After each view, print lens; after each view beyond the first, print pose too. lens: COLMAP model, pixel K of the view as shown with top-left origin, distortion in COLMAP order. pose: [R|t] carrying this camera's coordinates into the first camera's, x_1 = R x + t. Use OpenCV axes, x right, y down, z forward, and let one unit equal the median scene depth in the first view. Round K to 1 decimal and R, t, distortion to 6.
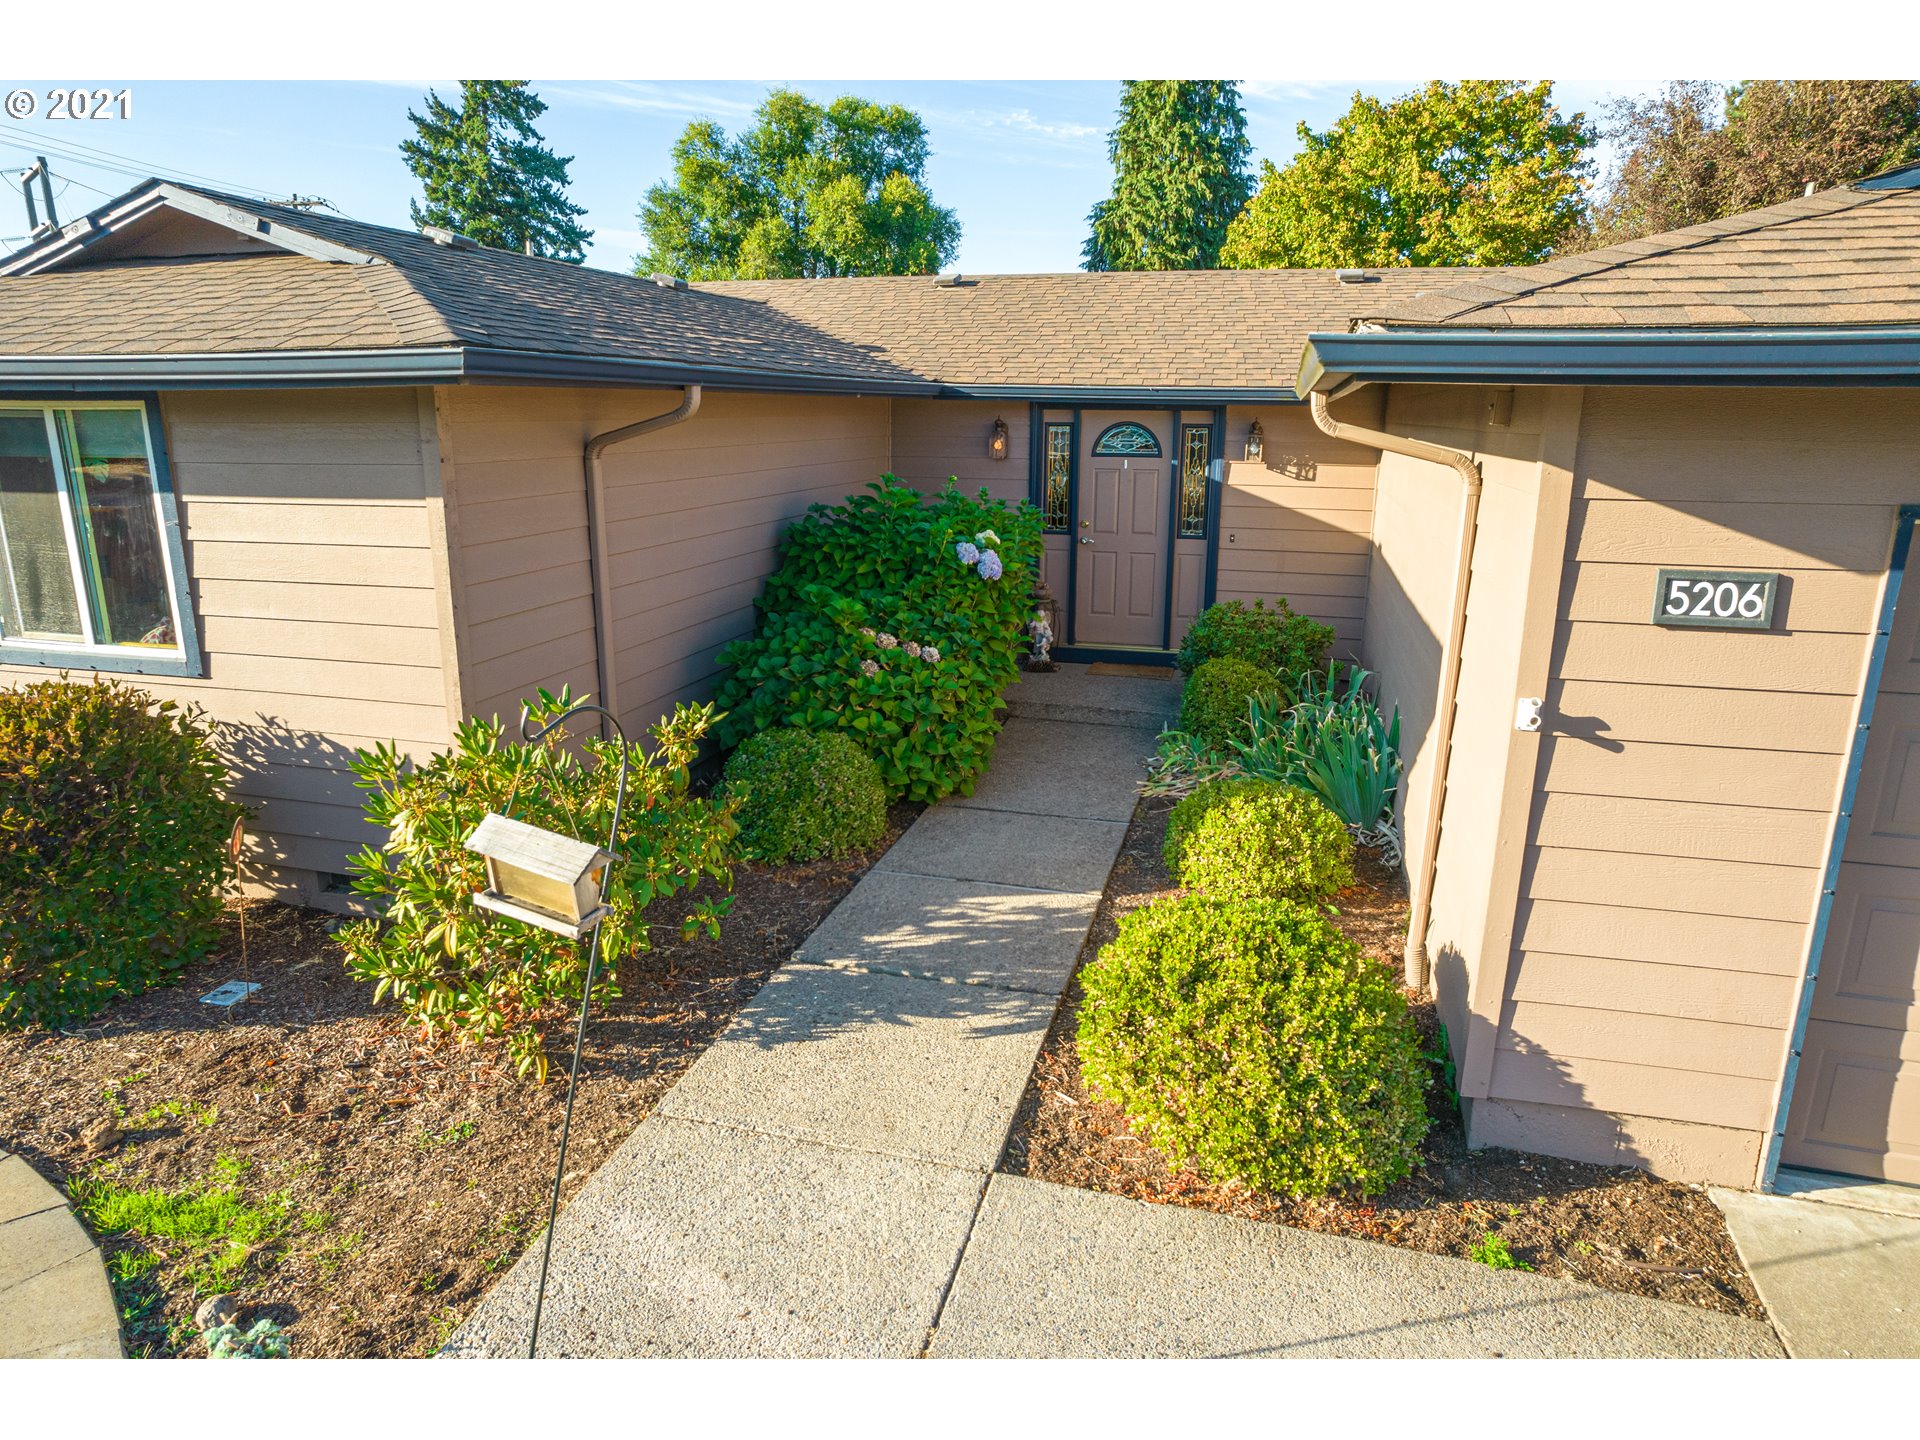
lens RADIAL K [[1220.7, 0, 934.8], [0, 1220.7, 760.7], [0, 0, 1]] dist [-0.065557, 0.079403]
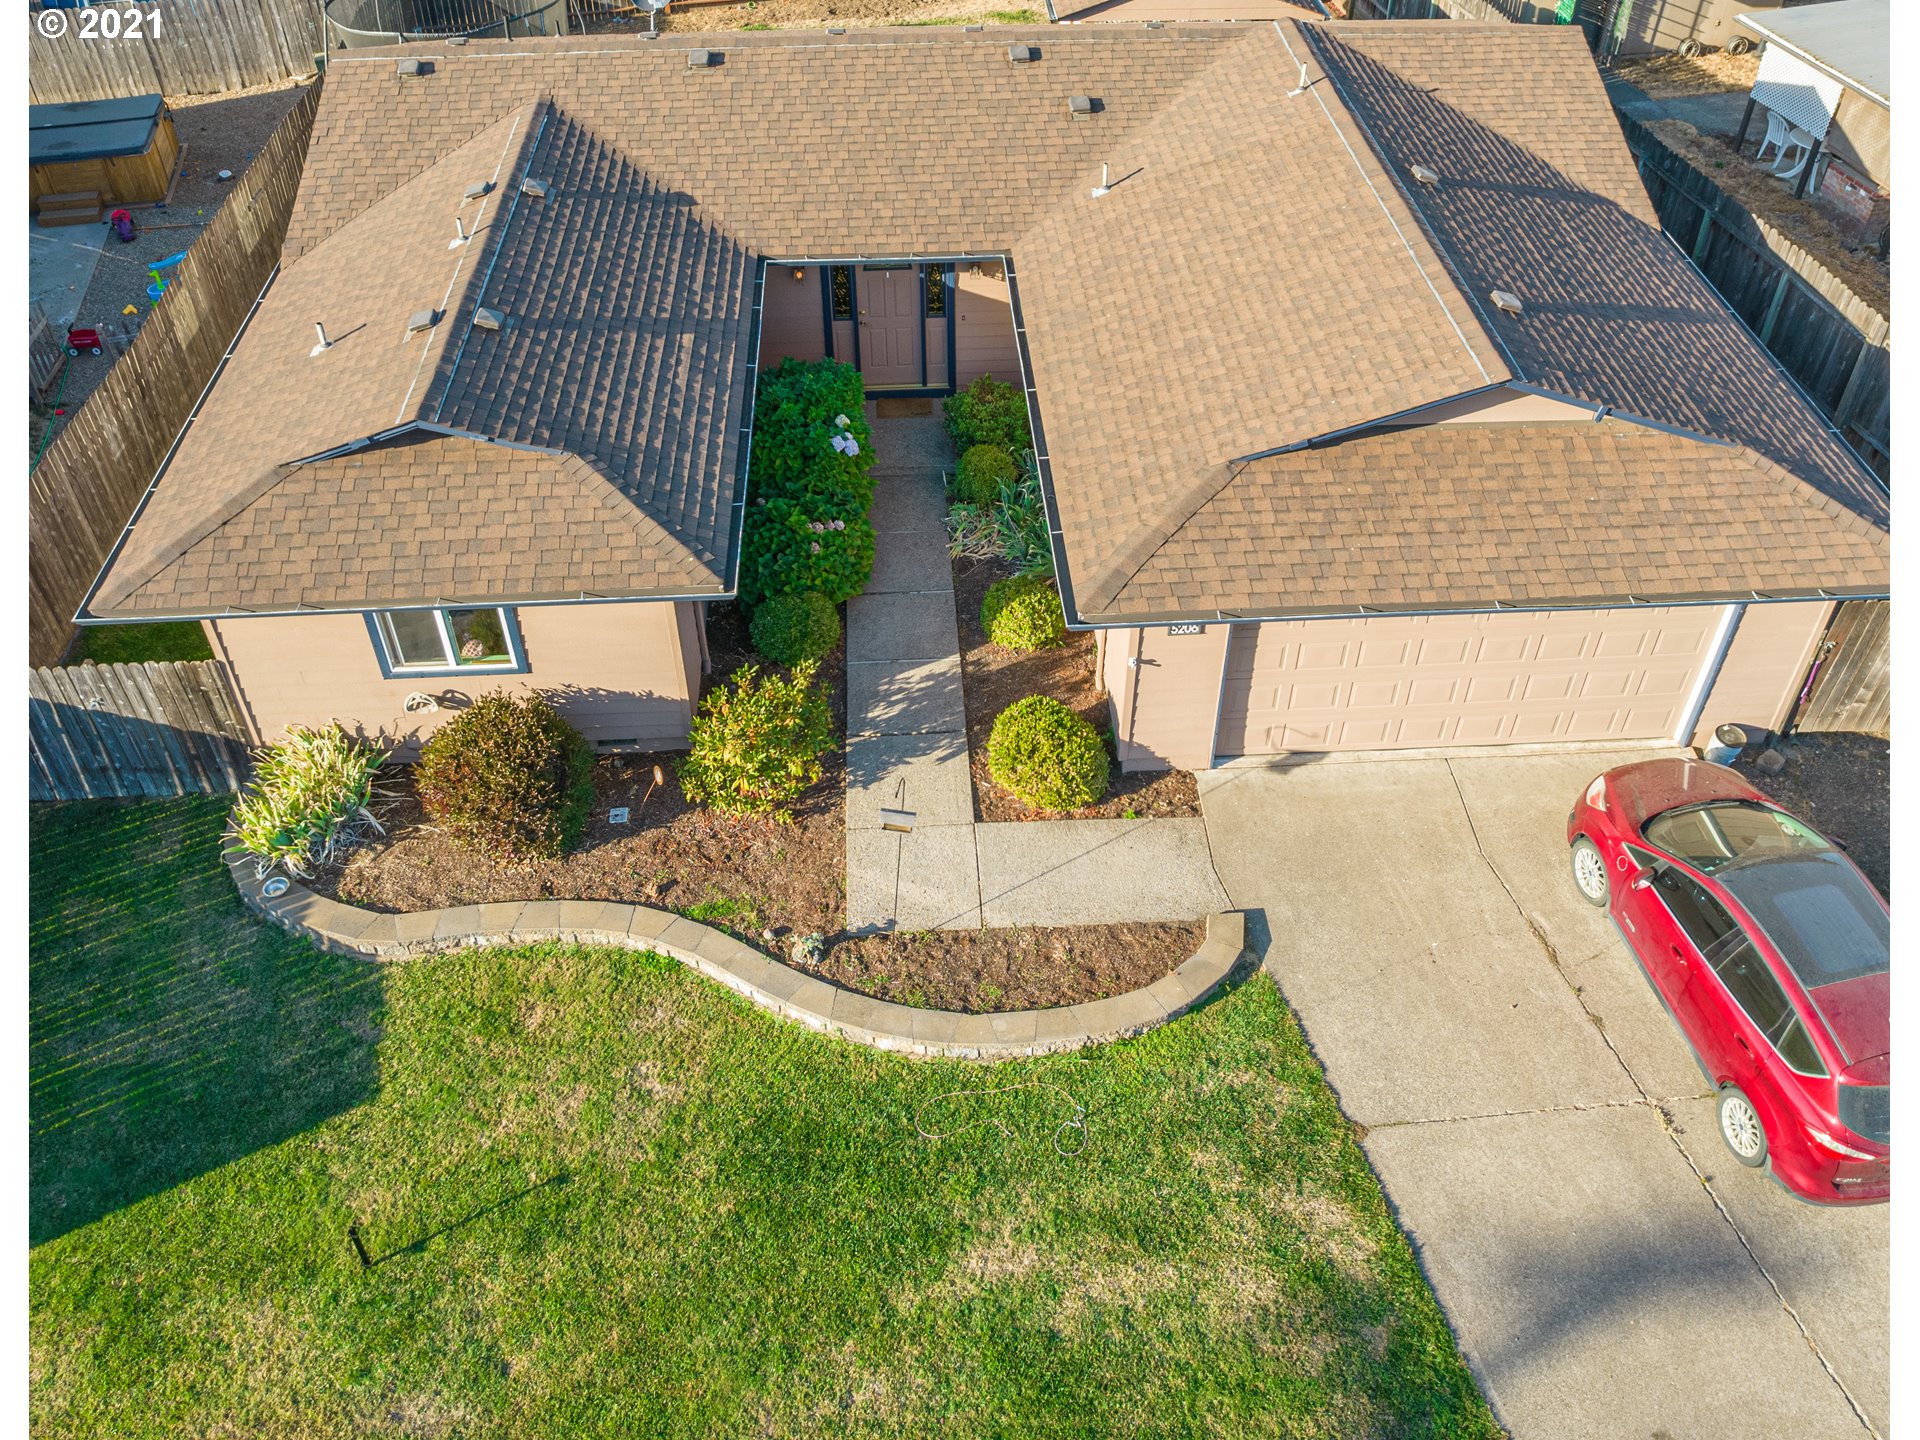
lens RADIAL K [[1481.0, 0, 969.2], [0, 1481.0, 716.3], [0, 0, 1]] dist [-0.004264, -0.002891]
pose [[0.943390, -0.234840, 0.234233, -0.658750], [0.097657, 0.871548, 0.480486, -1.431400], [-0.316983, -0.430412, 0.845144, -1.708436]]
